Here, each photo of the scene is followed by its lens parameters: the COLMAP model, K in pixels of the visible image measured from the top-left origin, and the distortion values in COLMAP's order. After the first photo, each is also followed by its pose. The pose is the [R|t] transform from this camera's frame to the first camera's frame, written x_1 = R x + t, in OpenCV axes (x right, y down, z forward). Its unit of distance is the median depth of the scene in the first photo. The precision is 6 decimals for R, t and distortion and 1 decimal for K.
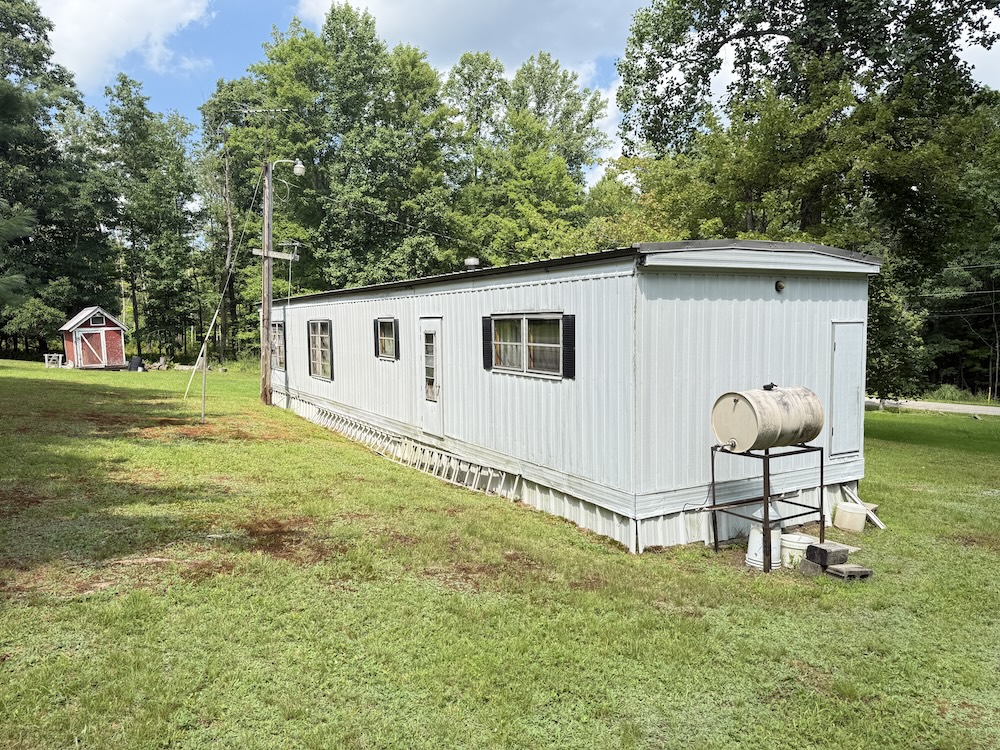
lens RADIAL K [[686.1, 0, 500.0], [0, 686.1, 375.0], [0, 0, 1]] dist [-0.003028, -0.001652]
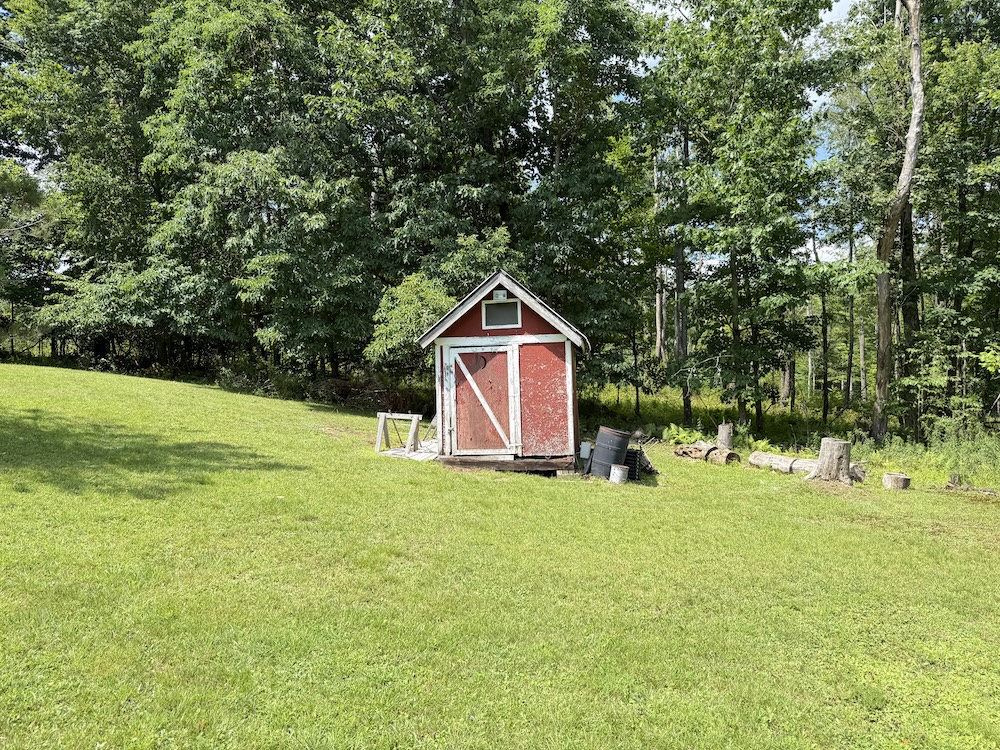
lens RADIAL K [[686.1, 0, 500.0], [0, 686.1, 375.0], [0, 0, 1]] dist [-0.003028, -0.001652]
pose [[0.658780, -0.005137, -0.752318, -0.336647], [-0.051454, 0.997328, -0.051866, -0.033308], [0.750574, 0.072878, 0.656755, 0.769072]]
